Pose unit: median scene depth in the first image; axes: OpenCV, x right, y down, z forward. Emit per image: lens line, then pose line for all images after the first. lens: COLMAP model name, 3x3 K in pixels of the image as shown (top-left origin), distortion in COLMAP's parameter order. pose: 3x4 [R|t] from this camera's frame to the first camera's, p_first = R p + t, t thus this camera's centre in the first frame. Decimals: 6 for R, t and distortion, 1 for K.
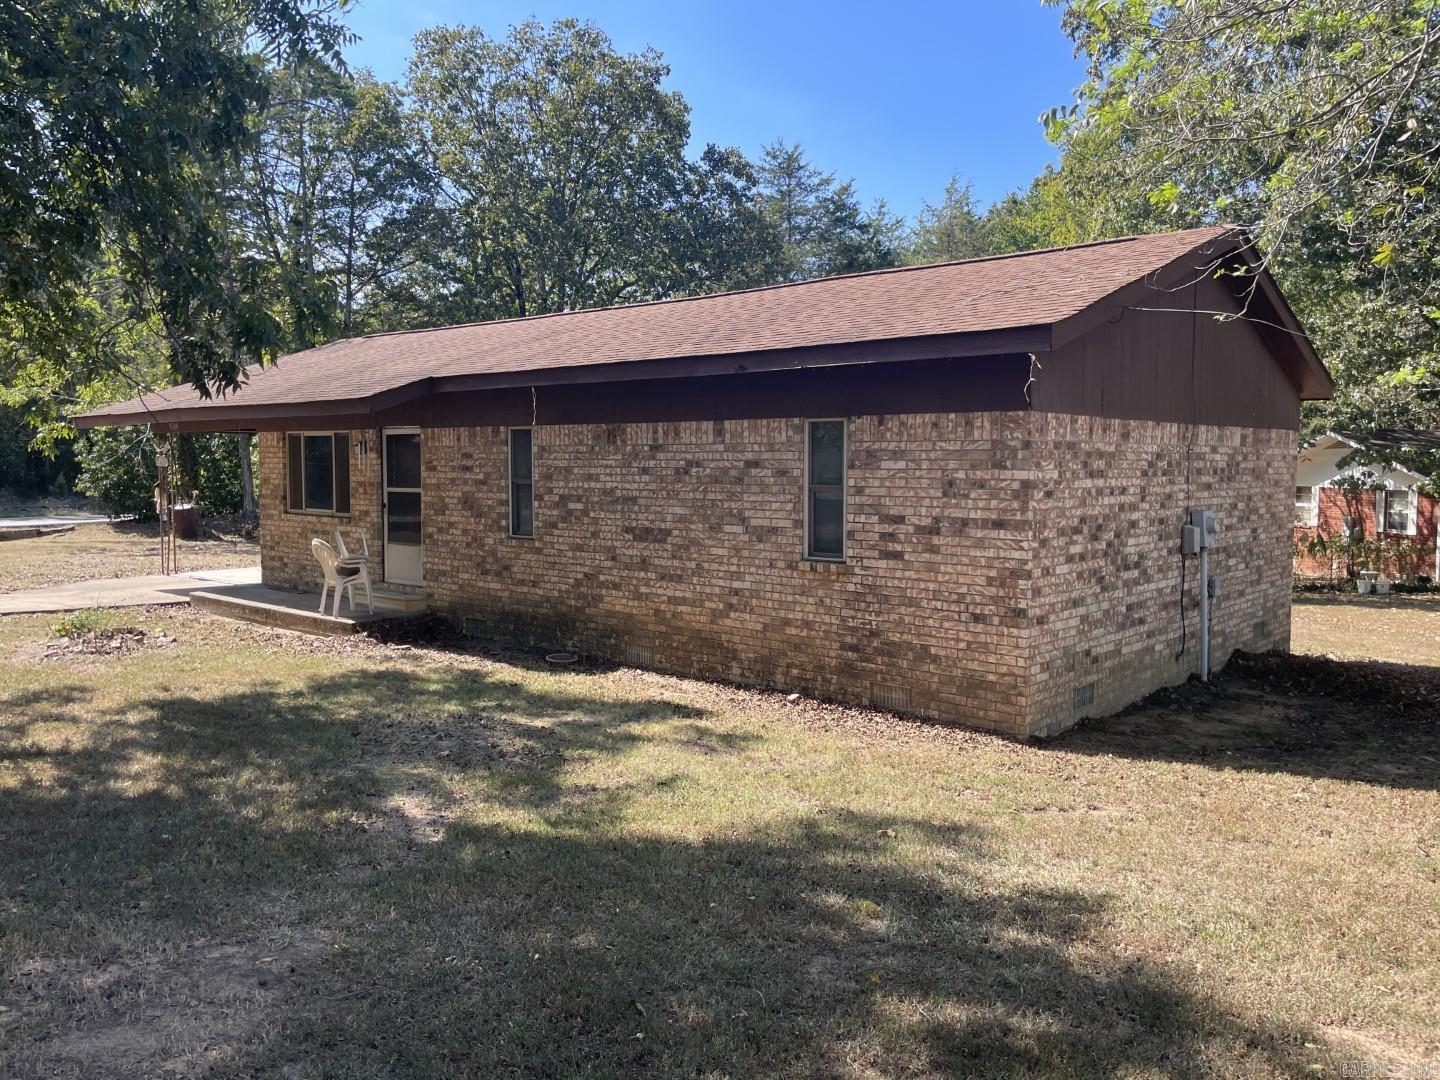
lens RADIAL K [[1091.8, 0, 720.2], [0, 1091.8, 539.3], [0, 0, 1]] dist [0.003971, -0.004625]
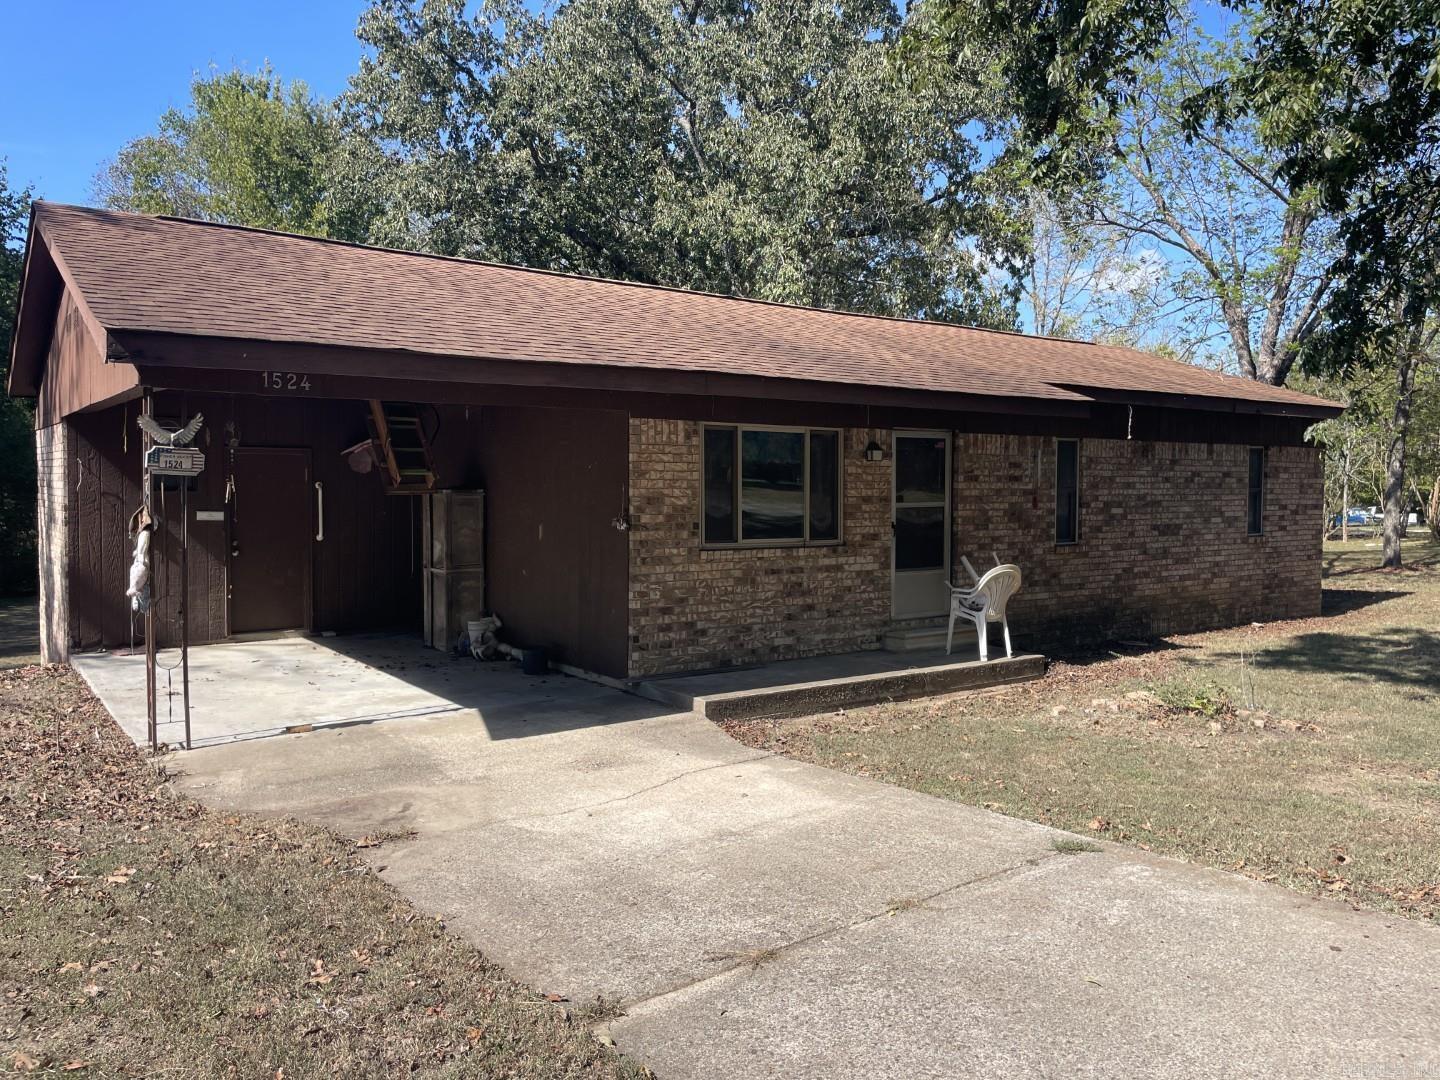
lens RADIAL K [[1091.8, 0, 720.3], [0, 1091.8, 536.4], [0, 0, 1]] dist [0.003971, -0.004625]
pose [[0.248719, -0.050780, 0.967244, -1.386919], [0.066783, 0.997147, 0.035177, -0.074017], [-0.966270, 0.055847, 0.251401, 1.149895]]
